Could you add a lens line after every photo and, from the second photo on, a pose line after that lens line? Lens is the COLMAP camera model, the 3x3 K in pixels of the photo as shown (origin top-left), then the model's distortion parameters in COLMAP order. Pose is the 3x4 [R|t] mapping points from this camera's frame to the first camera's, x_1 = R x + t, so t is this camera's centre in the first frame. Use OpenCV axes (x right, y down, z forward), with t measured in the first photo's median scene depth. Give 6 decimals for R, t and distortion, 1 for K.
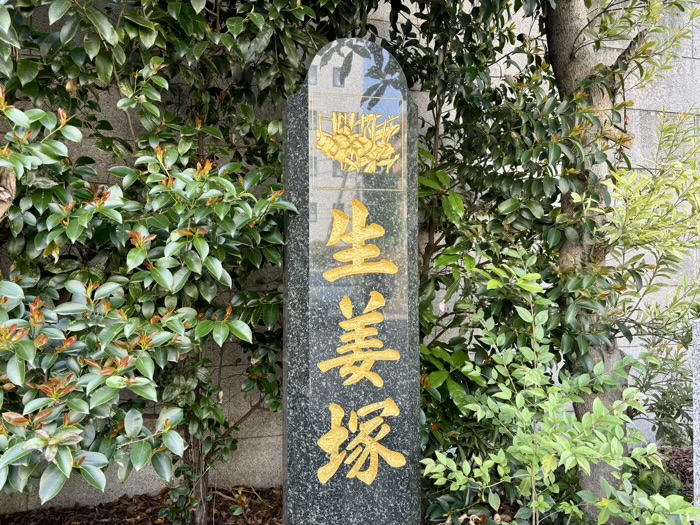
lens RADIAL K [[535.2, 0, 349.5], [0, 535.2, 263.0], [0, 0, 1]] dist [0.044724, -0.005952]
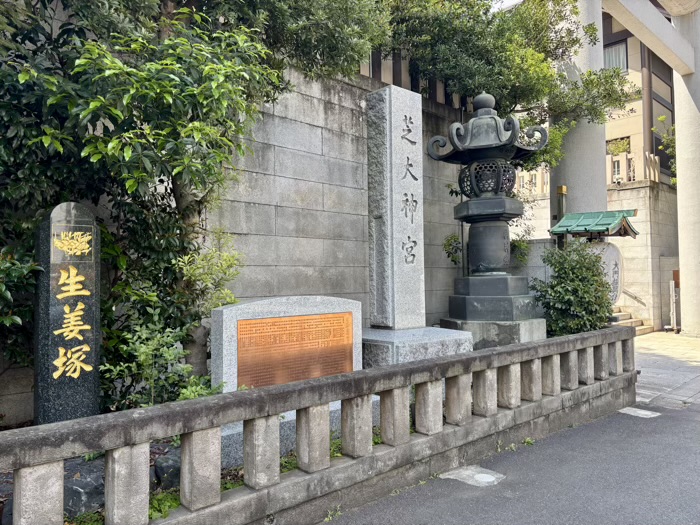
lens RADIAL K [[535.2, 0, 346.0], [0, 535.2, 259.1], [0, 0, 1]] dist [0.044724, -0.005952]
pose [[0.883572, 0.009031, 0.468208, -0.040376], [0.007936, 0.999382, -0.034253, -0.053196], [-0.468228, 0.033980, 0.882954, -1.866775]]
